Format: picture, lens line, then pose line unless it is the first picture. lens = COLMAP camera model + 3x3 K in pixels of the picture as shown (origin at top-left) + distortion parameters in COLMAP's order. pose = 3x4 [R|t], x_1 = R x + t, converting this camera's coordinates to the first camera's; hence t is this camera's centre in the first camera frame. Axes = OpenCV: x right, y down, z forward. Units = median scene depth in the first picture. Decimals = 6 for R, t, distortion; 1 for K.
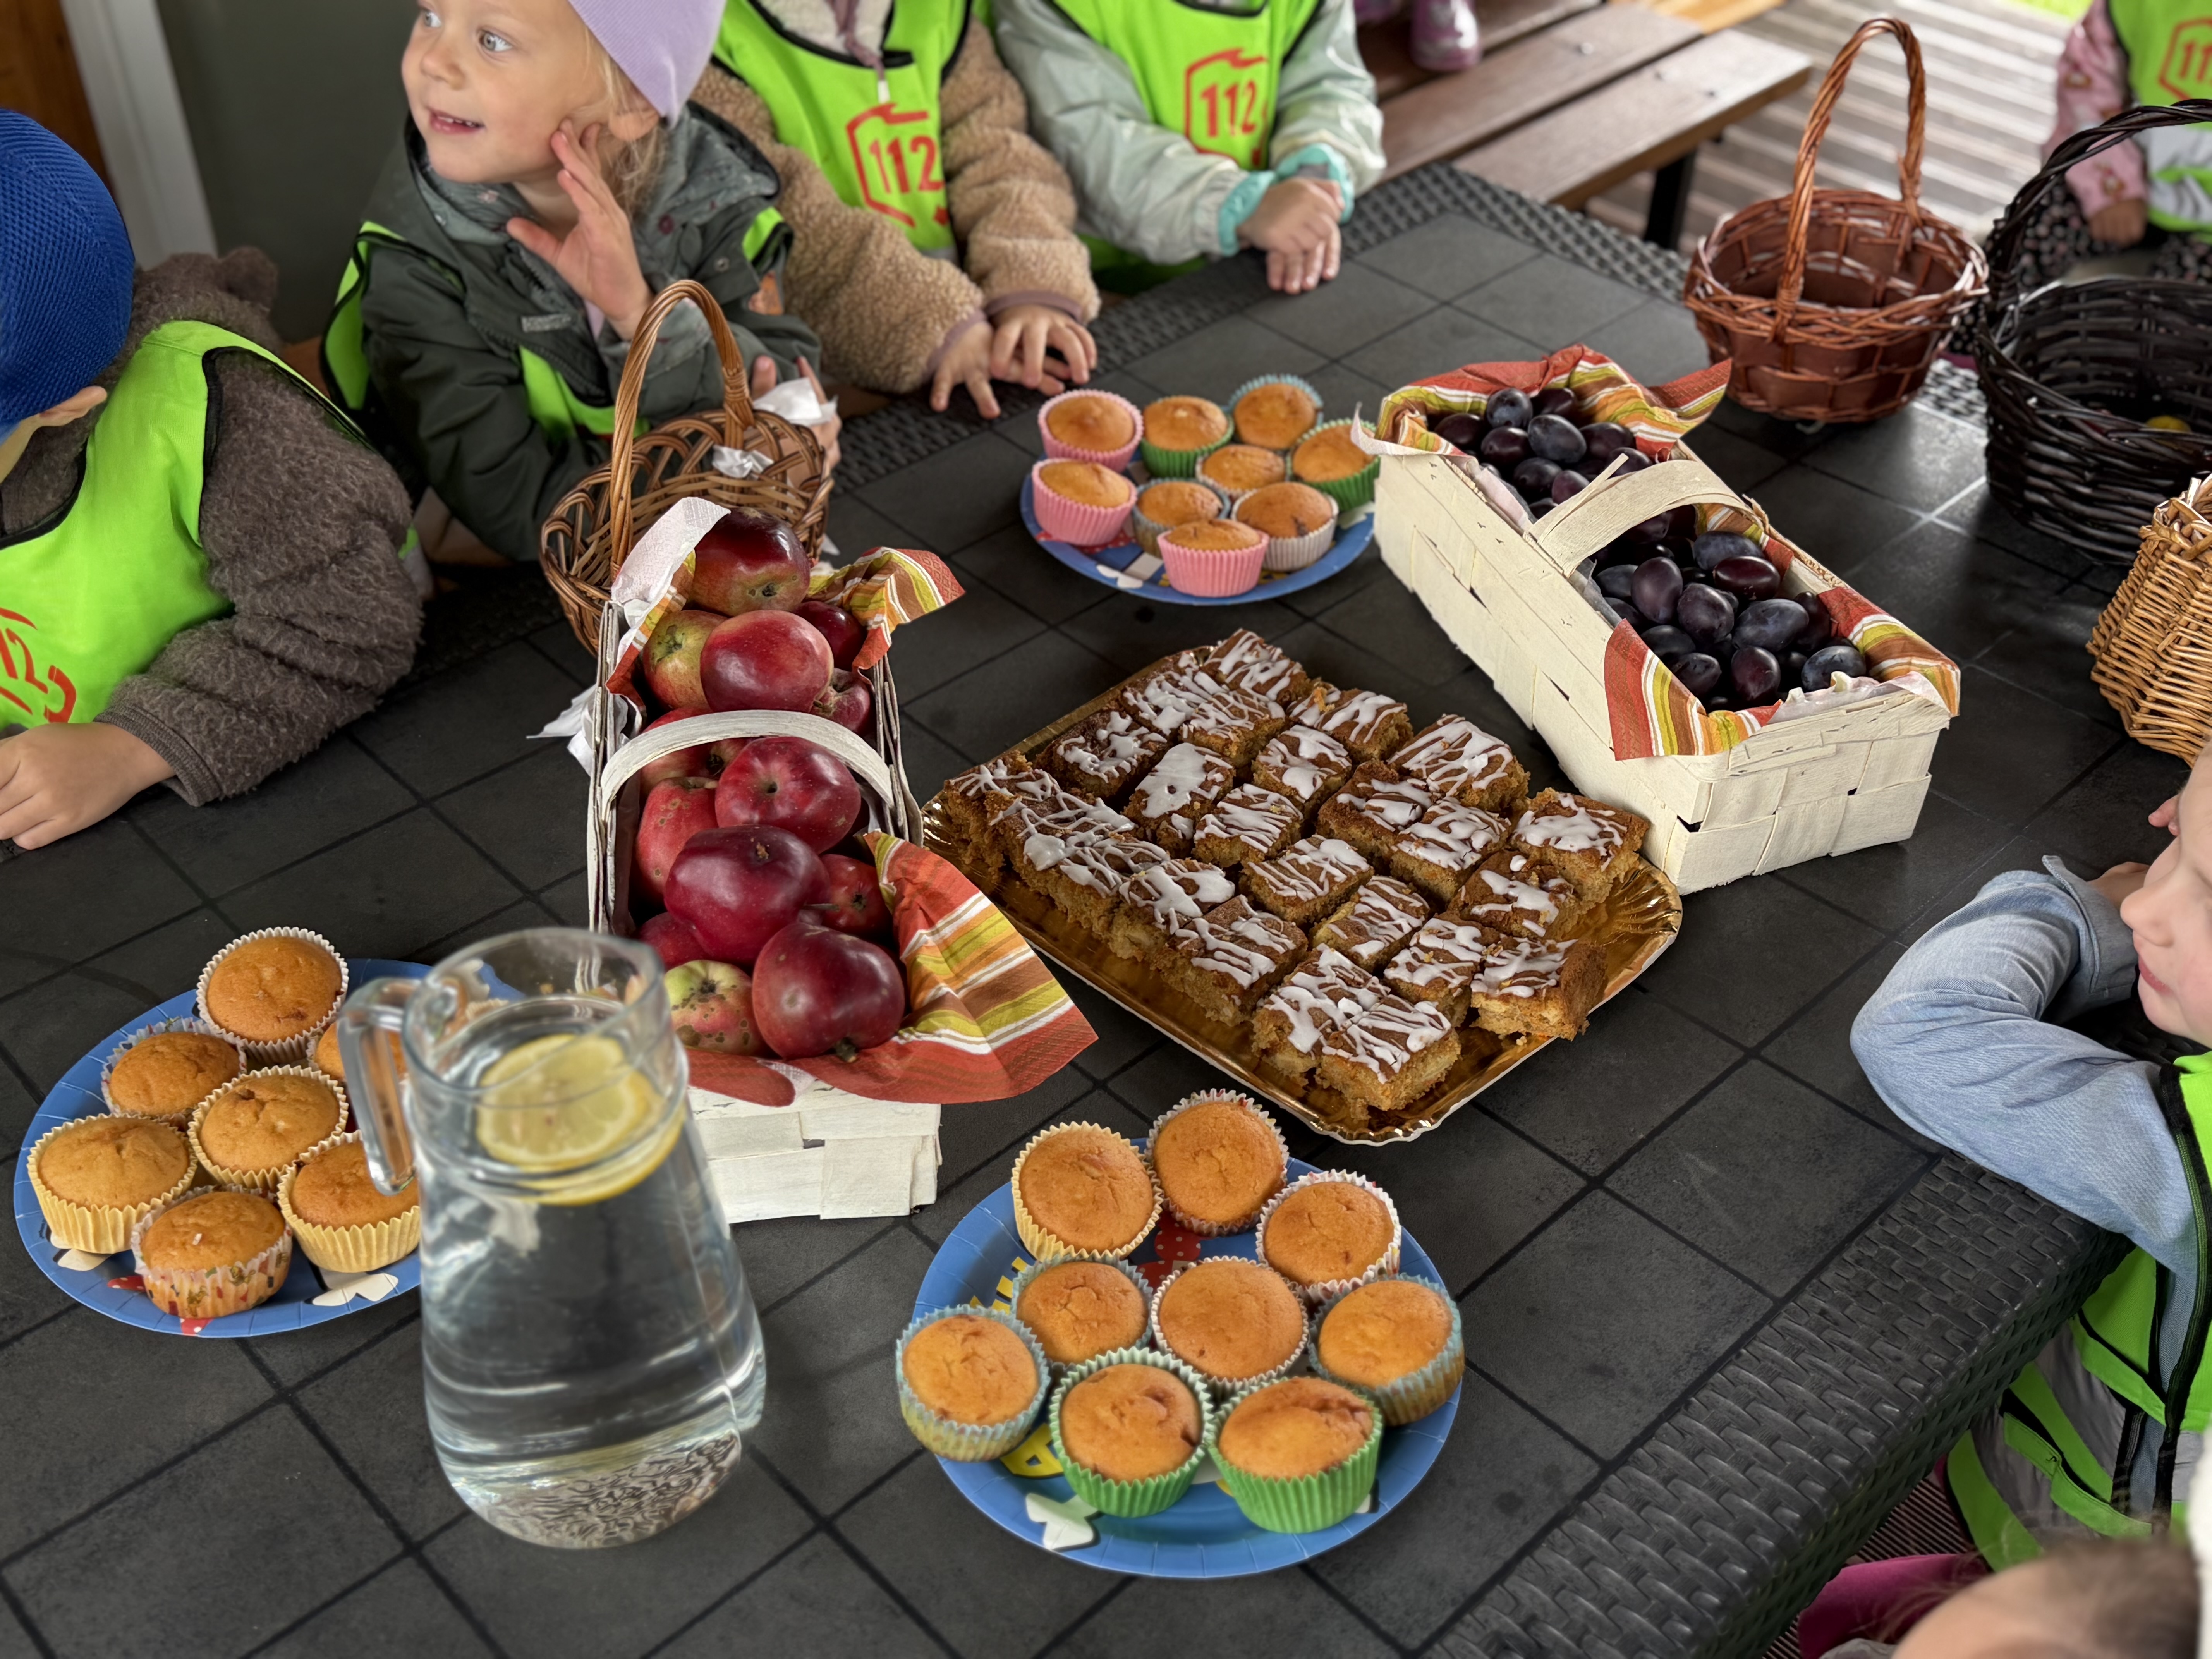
lens RADIAL K [[2230.7, 0, 1138.9], [0, 2230.7, 832.8], [0, 0, 1]] dist [0.205295, -0.470941]
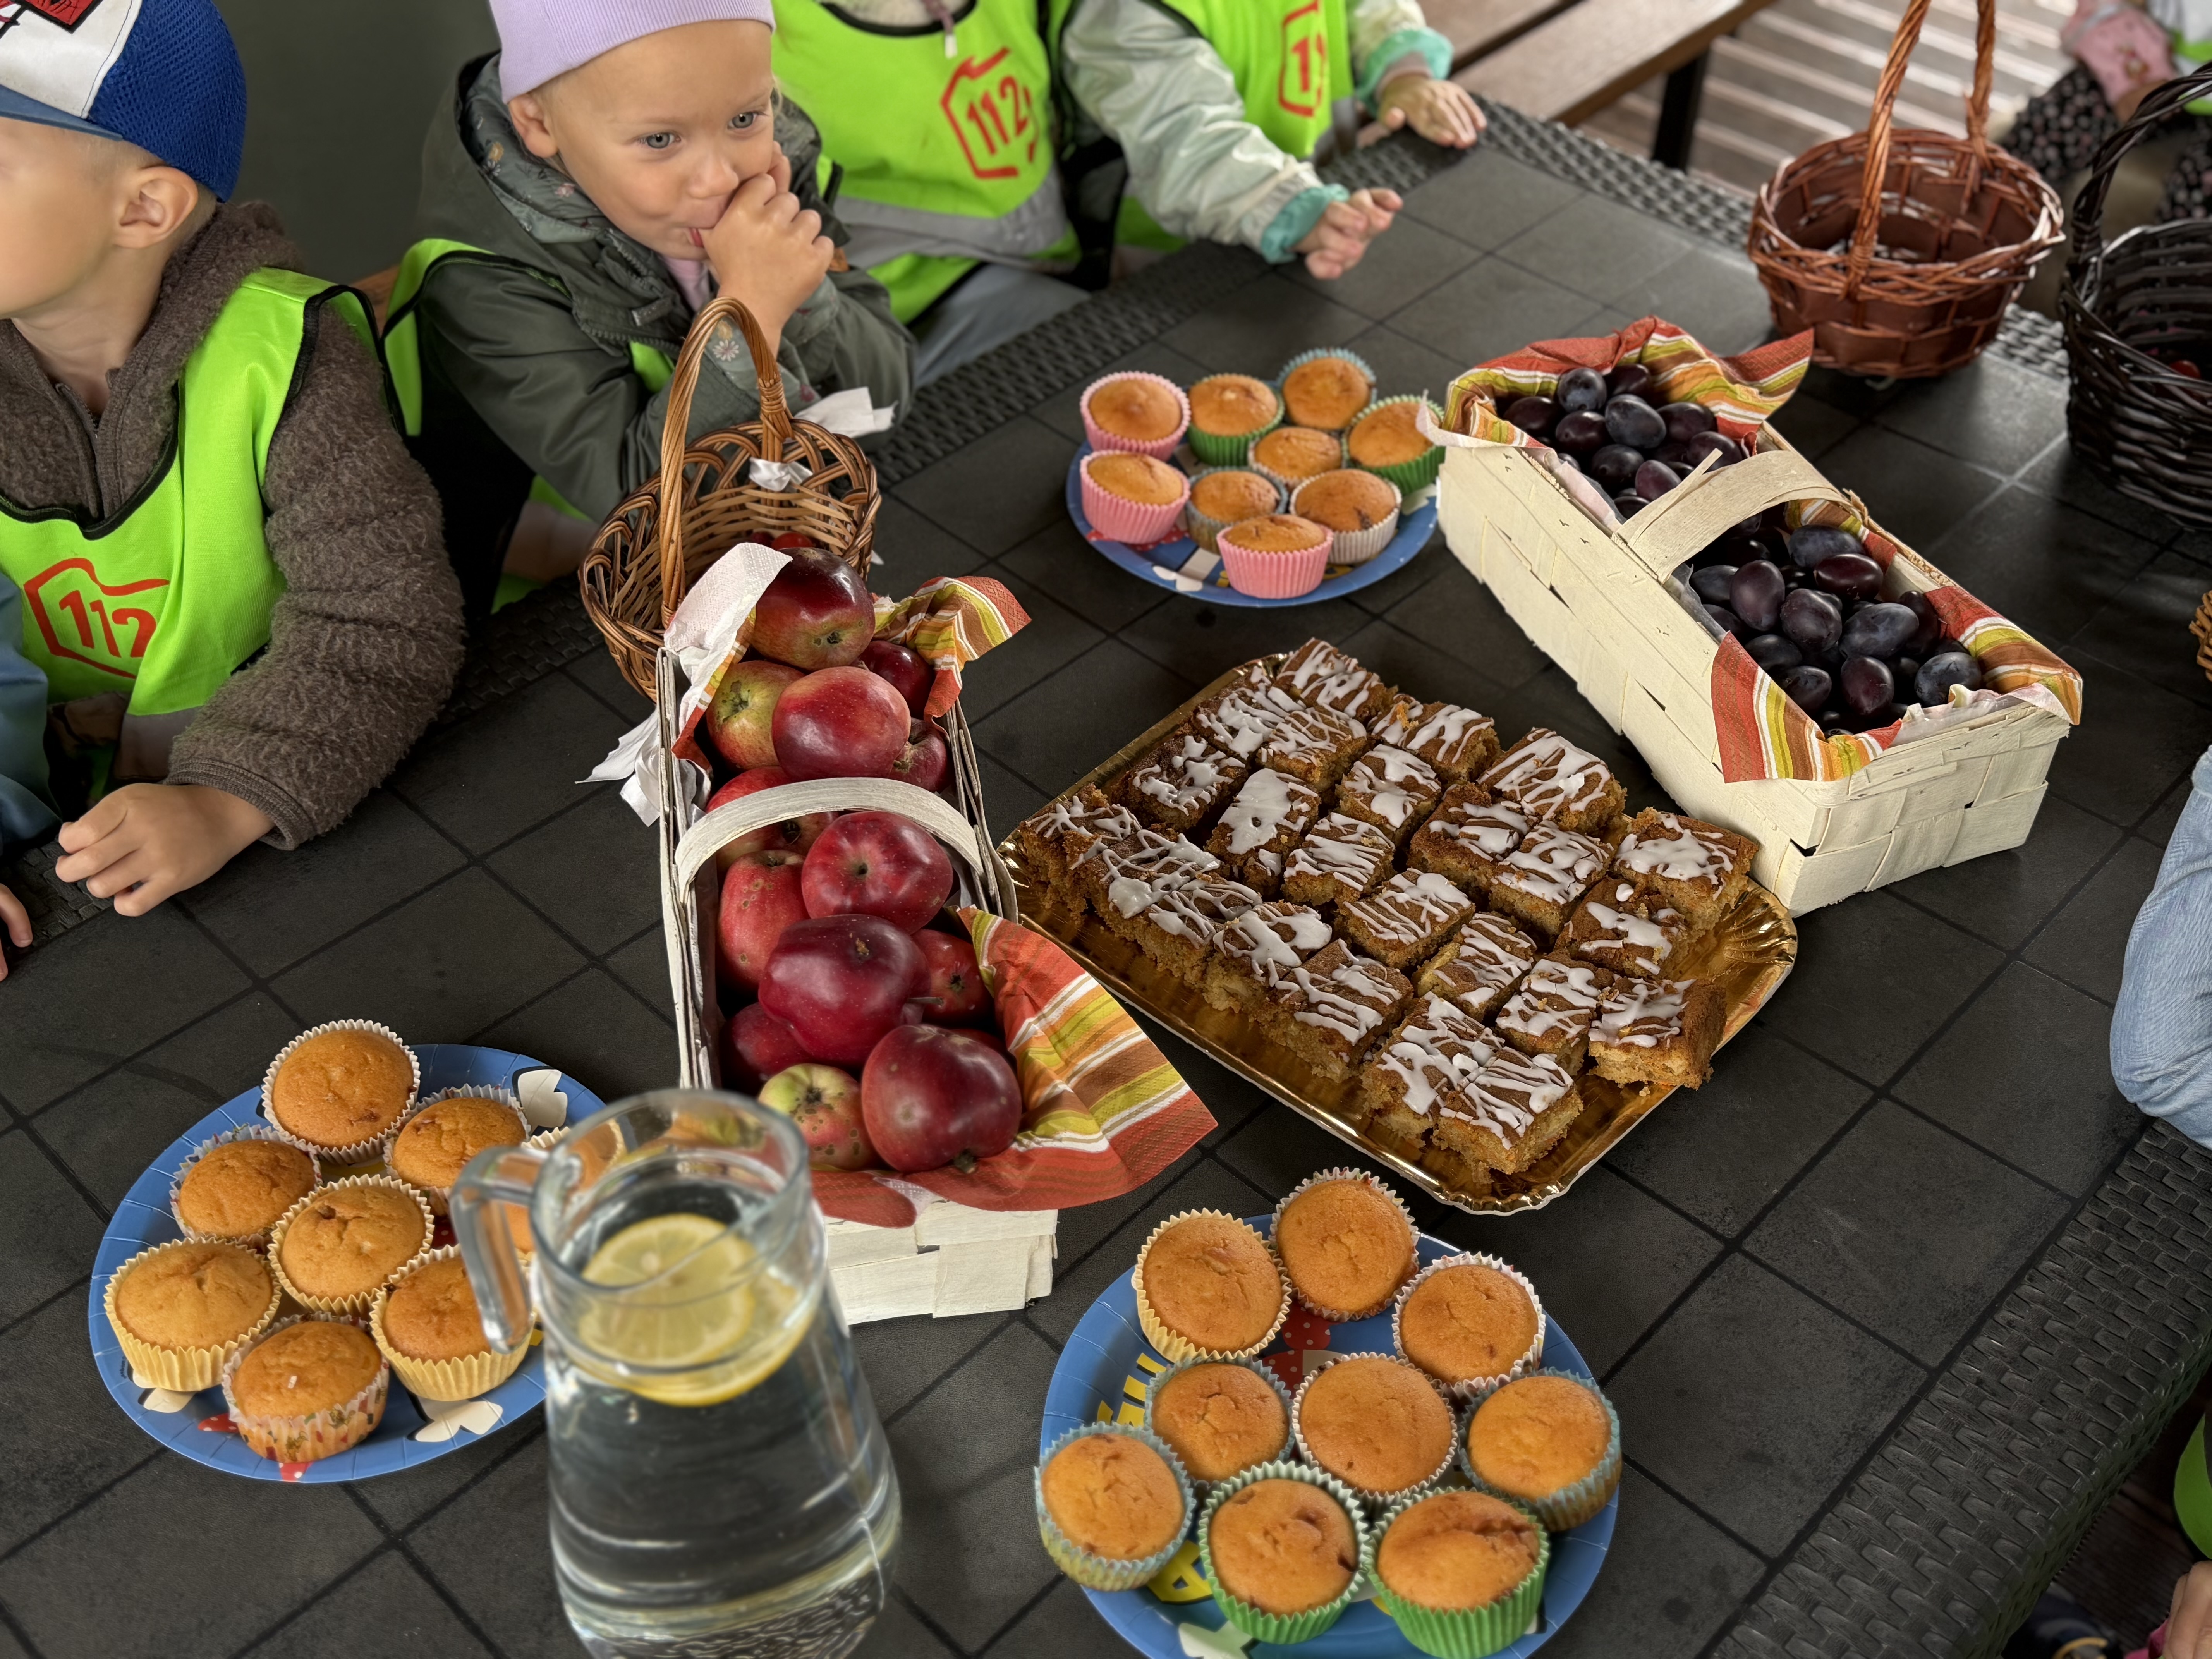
lens RADIAL K [[2230.7, 0, 1138.9], [0, 2230.7, 832.8], [0, 0, 1]] dist [0.205295, -0.470941]
pose [[0.999230, -0.035224, 0.017264, -0.055245], [0.034065, 0.997407, 0.063399, -0.081453], [-0.019453, -0.062762, 0.997839, 0.045518]]
